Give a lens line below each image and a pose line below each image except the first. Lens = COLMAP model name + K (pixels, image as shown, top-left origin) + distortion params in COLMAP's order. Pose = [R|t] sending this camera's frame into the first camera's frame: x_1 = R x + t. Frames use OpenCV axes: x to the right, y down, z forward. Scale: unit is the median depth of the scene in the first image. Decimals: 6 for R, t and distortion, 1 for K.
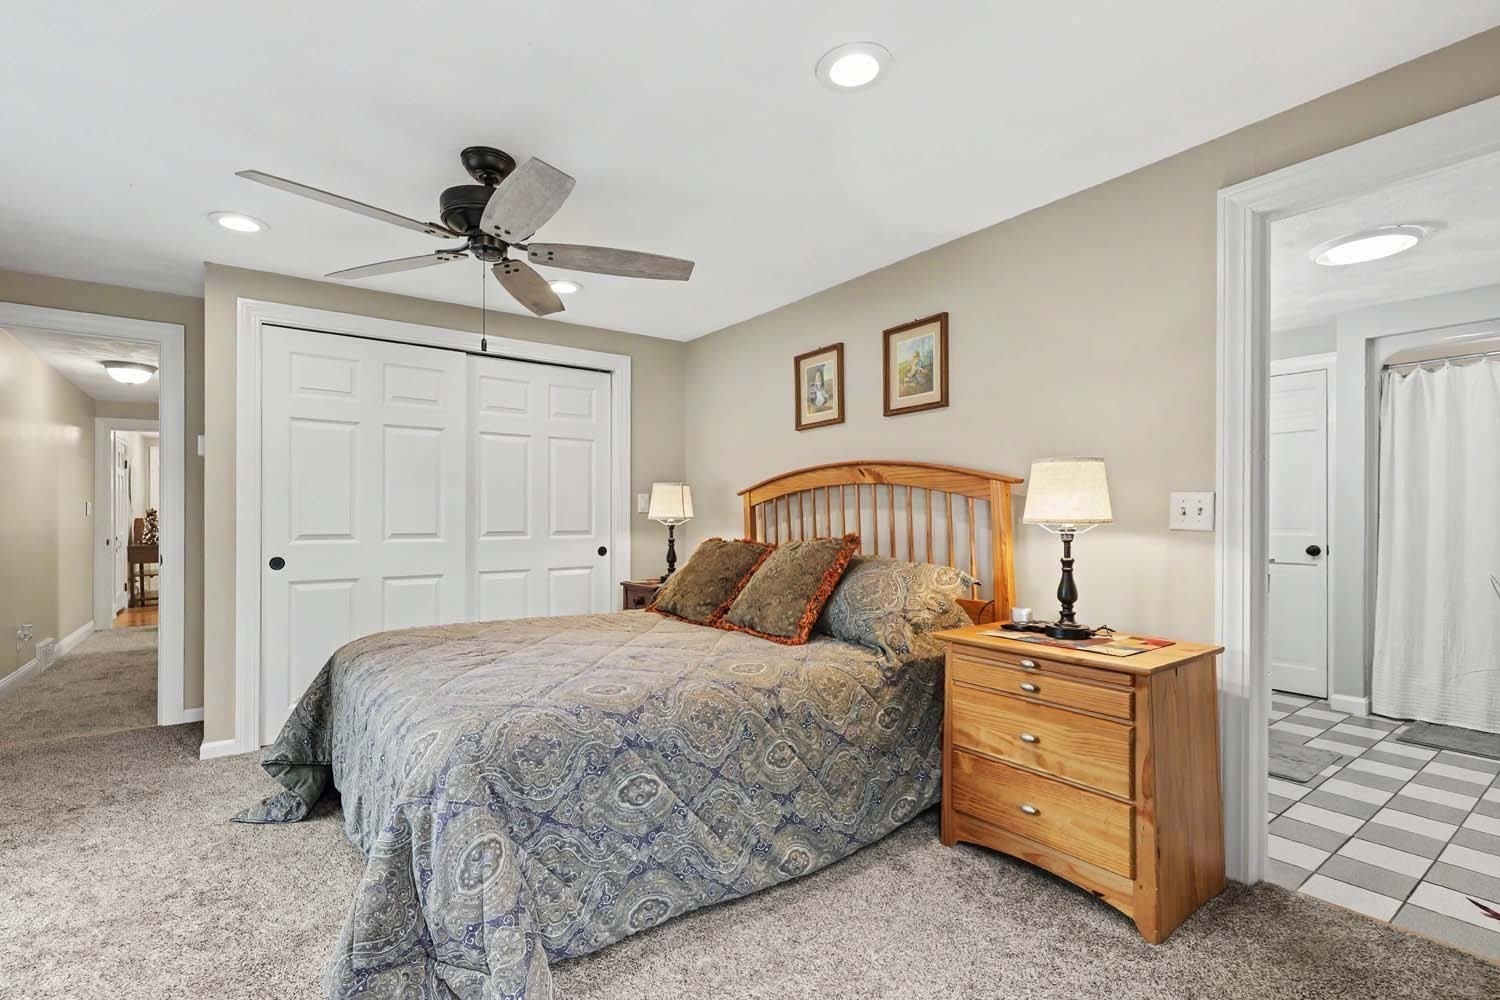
lens RADIAL K [[680.0, 0, 744.8], [0, 680.0, 511.8], [0, 0, 1]] dist [-0.000992, 0.000109]
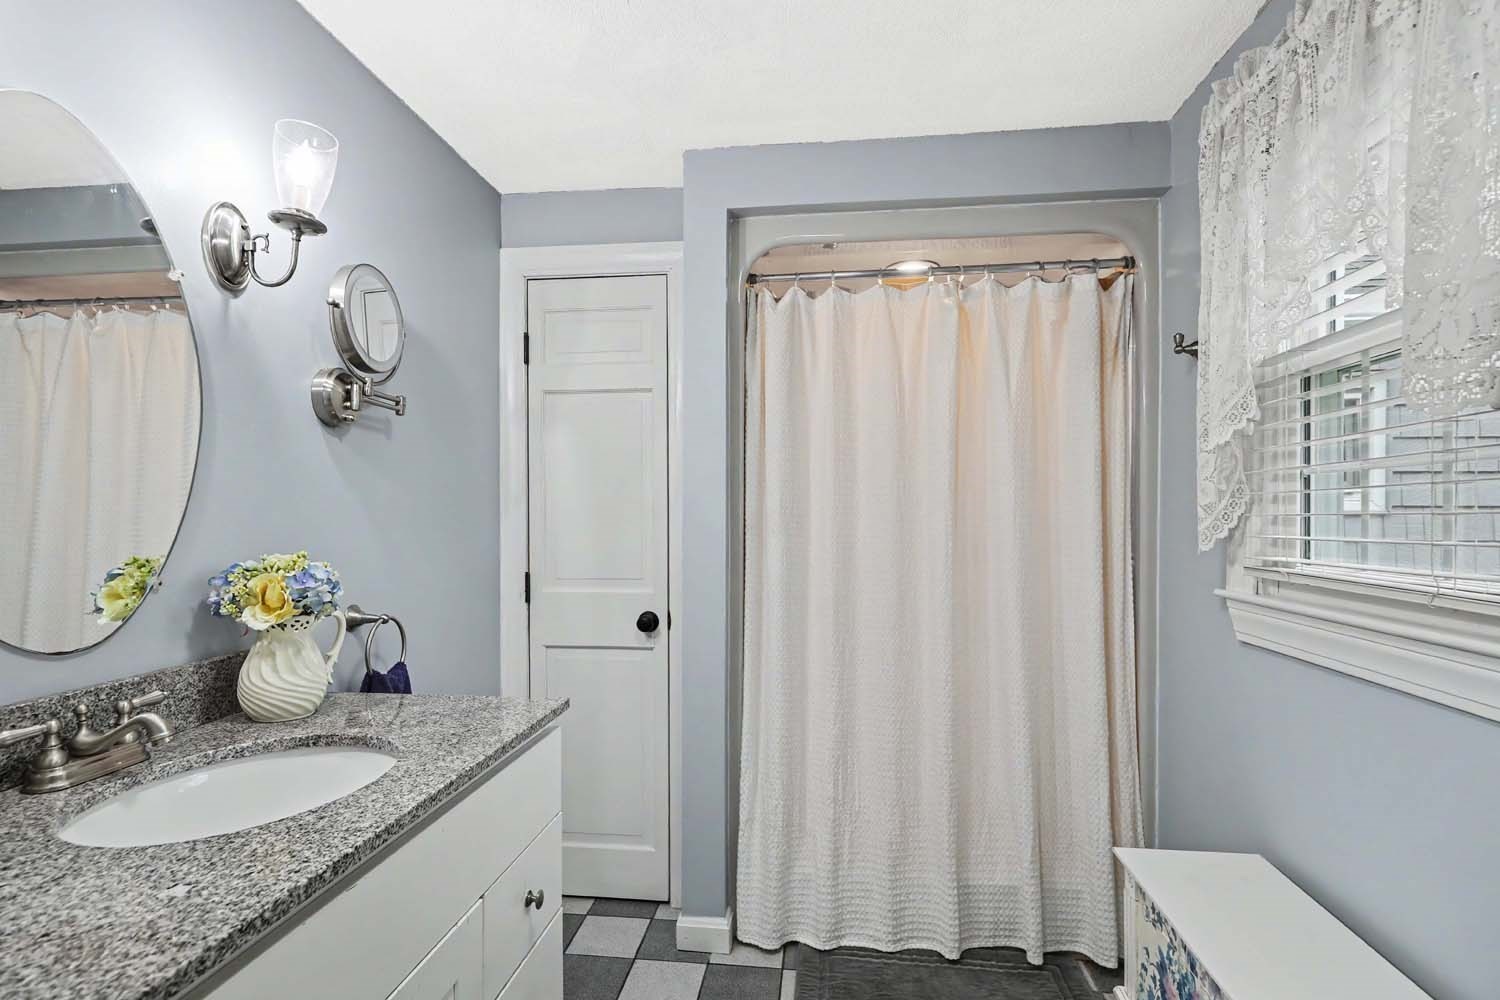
lens RADIAL K [[786.2, 0, 738.9], [0, 786.2, 509.0], [0, 0, 1]] dist [0.003786, -0.000885]
pose [[0.689642, -0.003127, 0.724143, 0.494528], [0.003090, 0.999994, 0.001375, -0.033187], [-0.724144, 0.001290, 0.689648, 0.588988]]
